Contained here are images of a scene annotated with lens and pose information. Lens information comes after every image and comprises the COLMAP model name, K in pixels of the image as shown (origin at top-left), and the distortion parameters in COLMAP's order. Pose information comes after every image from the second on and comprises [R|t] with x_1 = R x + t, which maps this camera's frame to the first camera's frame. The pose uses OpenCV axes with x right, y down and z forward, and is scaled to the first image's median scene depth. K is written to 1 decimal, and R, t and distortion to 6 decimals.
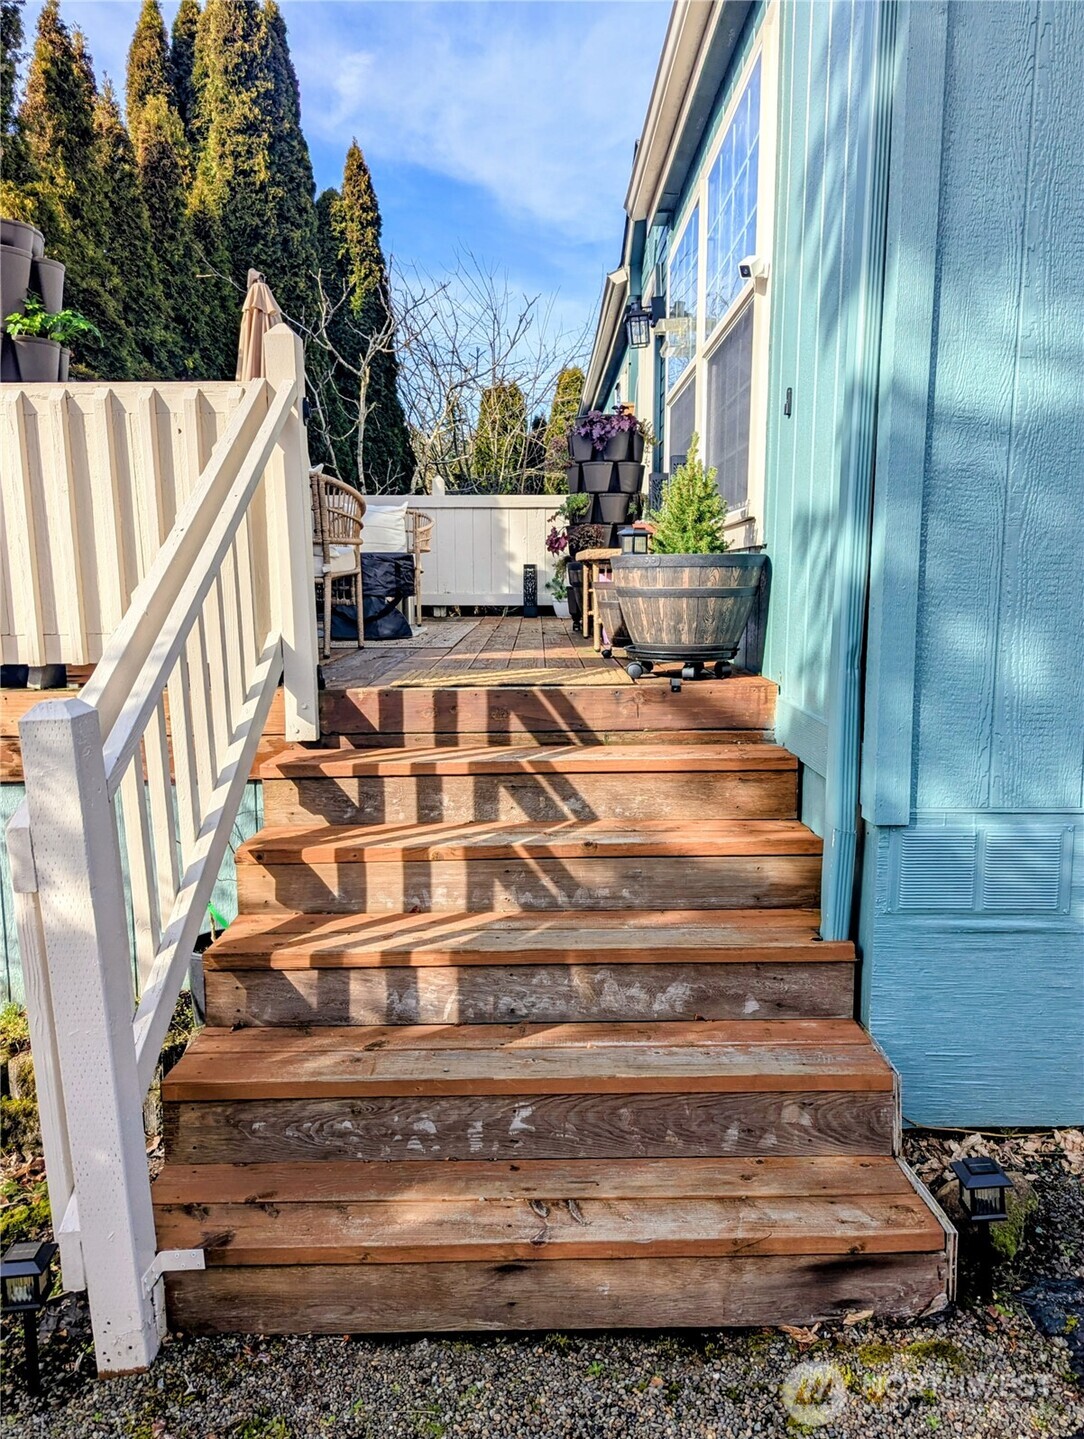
lens RADIAL K [[1063.3, 0, 548.4], [0, 1063.3, 732.9], [0, 0, 1]] dist [0.048839, -0.041690]
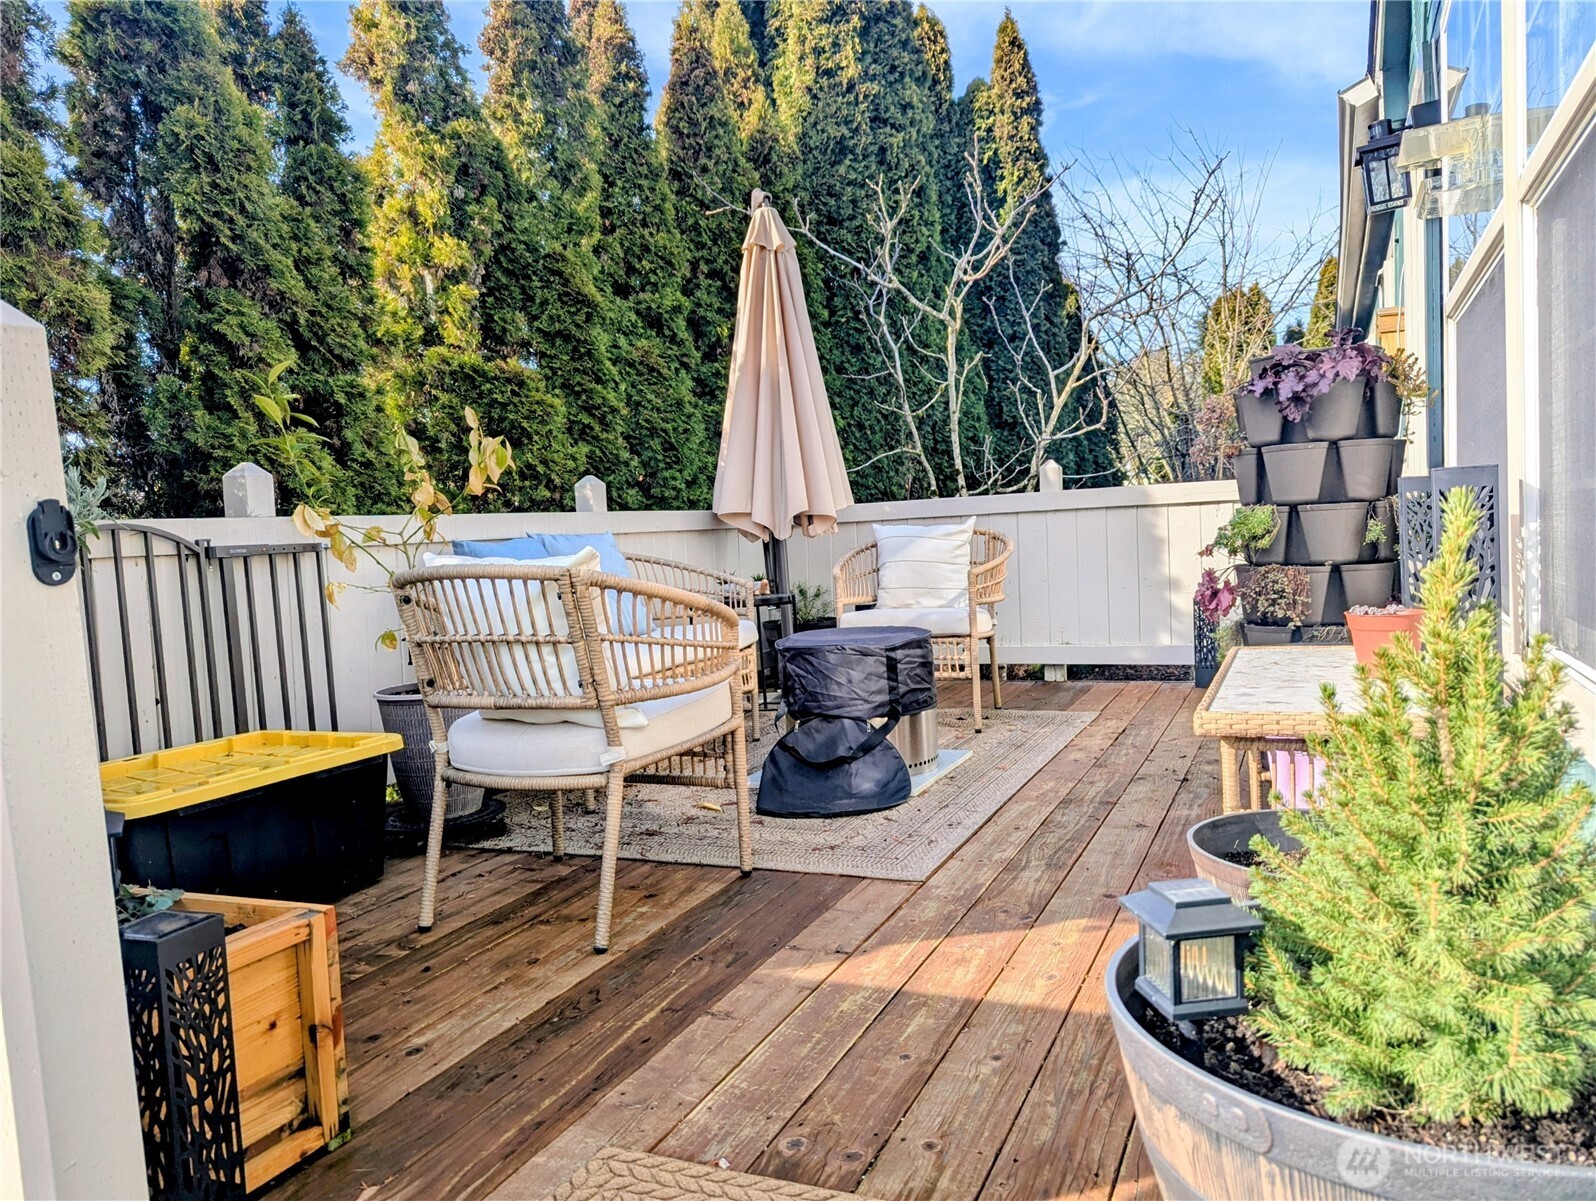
lens RADIAL K [[1200.3, 0, 782.2], [0, 1200.3, 606.0], [0, 0, 1]] dist [0.057565, -0.051520]
pose [[0.908750, -0.016370, -0.417021, 0.045970], [-0.015774, 0.997169, -0.073518, -0.095905], [0.417044, 0.073388, 0.905919, 0.282833]]
